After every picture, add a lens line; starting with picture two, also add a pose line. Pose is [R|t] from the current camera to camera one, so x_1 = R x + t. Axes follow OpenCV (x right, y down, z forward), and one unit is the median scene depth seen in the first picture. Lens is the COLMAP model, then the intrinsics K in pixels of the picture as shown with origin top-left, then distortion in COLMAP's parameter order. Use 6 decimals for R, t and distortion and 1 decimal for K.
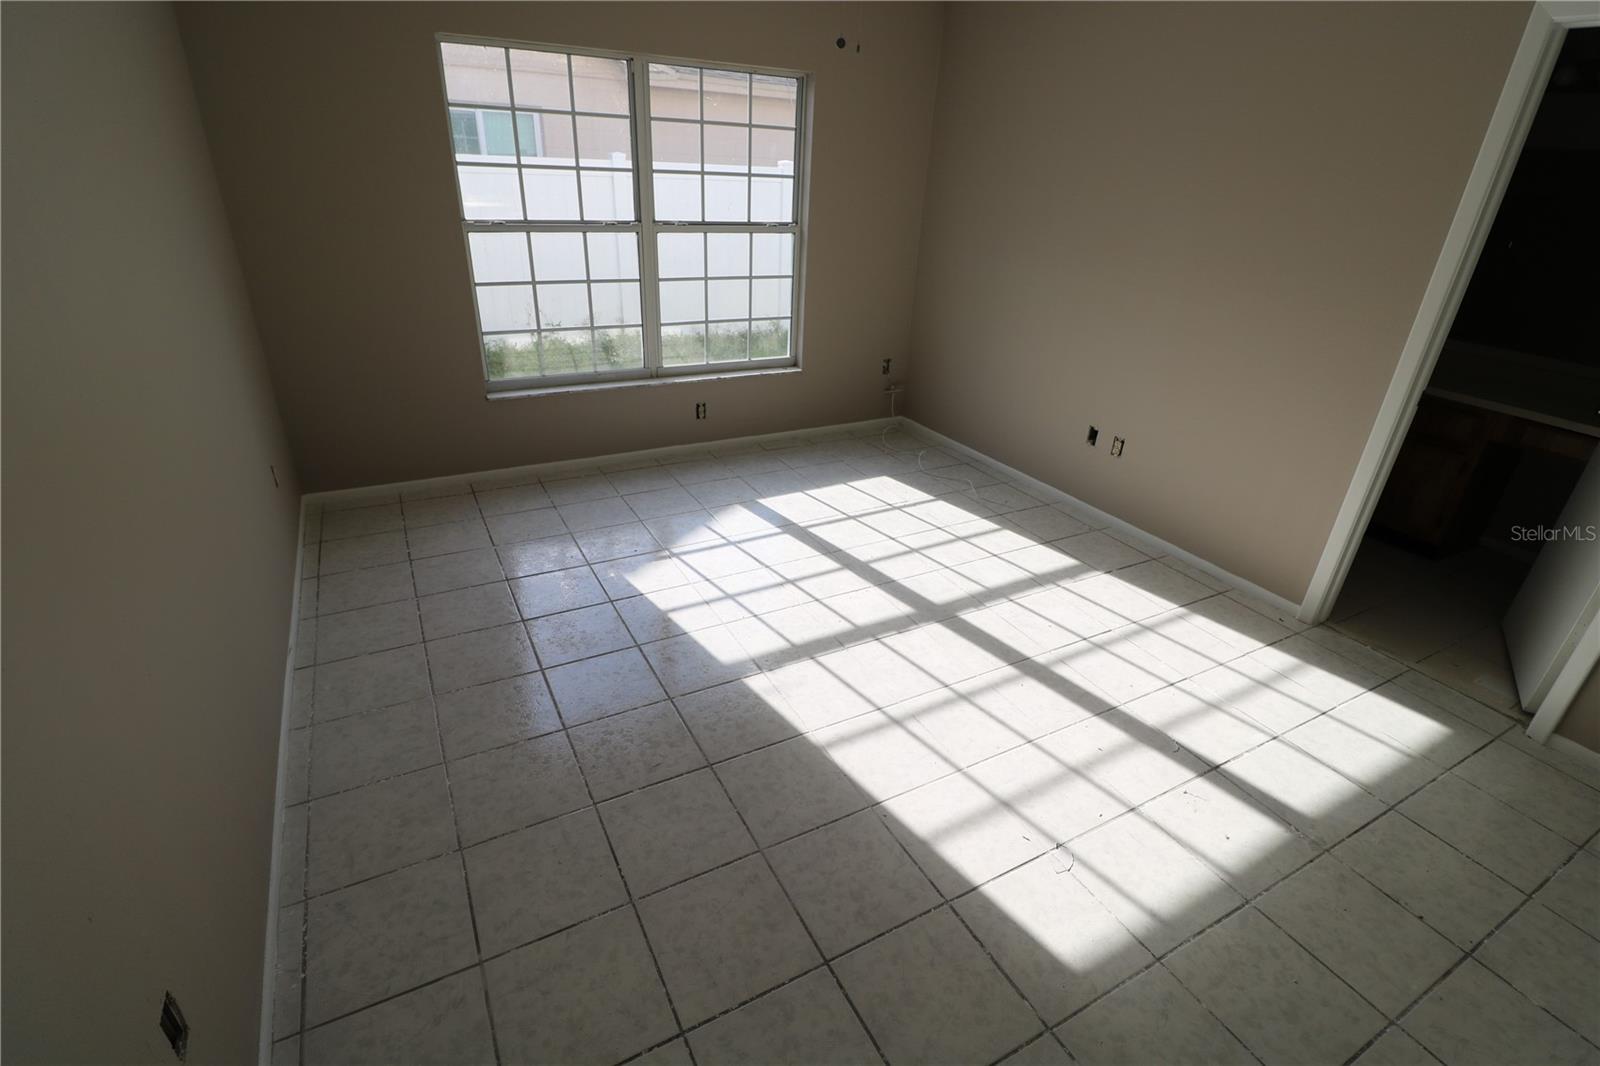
lens RADIAL K [[763.6, 0, 794.9], [0, 763.6, 540.4], [0, 0, 1]] dist [-0.000522, -0.010683]
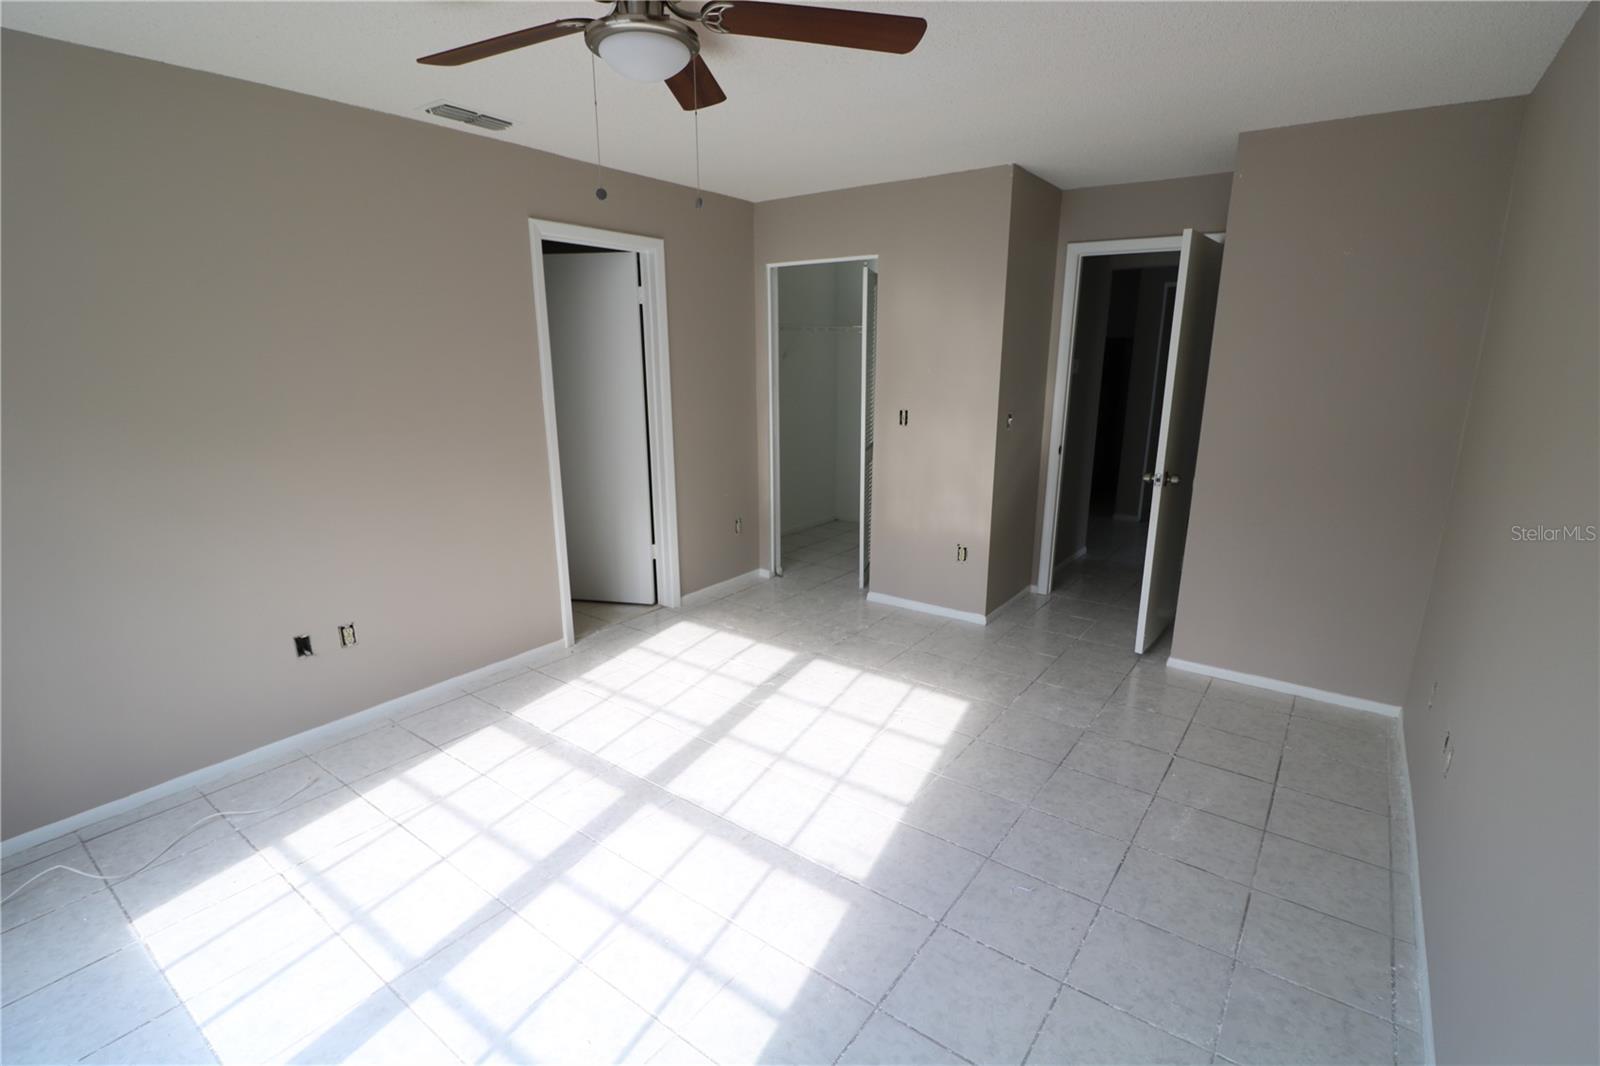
lens RADIAL K [[763.6, 0, 789.9], [0, 763.6, 531.7], [0, 0, 1]] dist [-0.000522, -0.010683]
pose [[-0.428910, -0.249700, 0.868151, -0.615619], [0.385403, 0.818602, 0.425857, -0.490121], [-0.817007, 0.517243, -0.254871, 0.964668]]
